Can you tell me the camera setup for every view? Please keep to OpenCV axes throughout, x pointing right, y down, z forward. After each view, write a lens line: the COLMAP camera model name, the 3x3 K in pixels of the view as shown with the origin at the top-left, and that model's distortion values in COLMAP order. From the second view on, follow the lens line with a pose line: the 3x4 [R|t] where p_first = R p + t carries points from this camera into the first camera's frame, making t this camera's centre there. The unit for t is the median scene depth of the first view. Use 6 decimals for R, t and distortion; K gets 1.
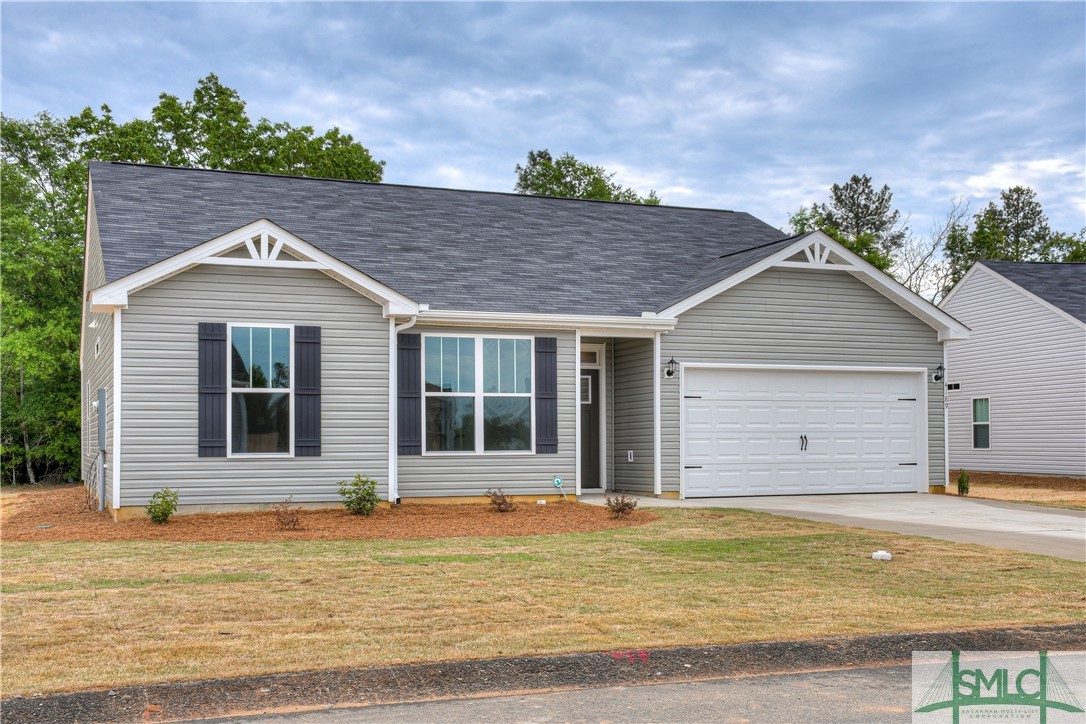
lens RADIAL K [[1258.6, 0, 538.2], [0, 1258.6, 387.1], [0, 0, 1]] dist [0.010616, 0.020010]
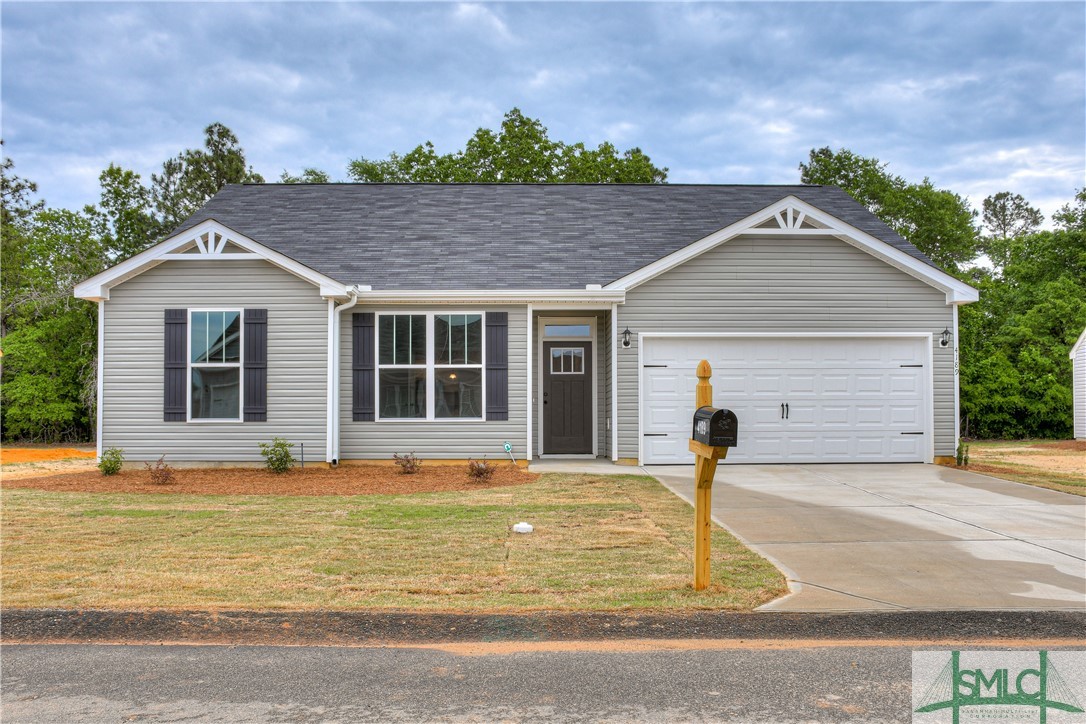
lens RADIAL K [[1047.2, 0, 543.0], [0, 1047.2, 362.0], [0, 0, 1]] dist [-0.079319, -0.006721]
pose [[0.930008, -0.014738, -0.367244, 0.369233], [0.014127, 0.999891, -0.004351, 0.007286], [0.367268, -0.001142, 0.930114, 0.185703]]
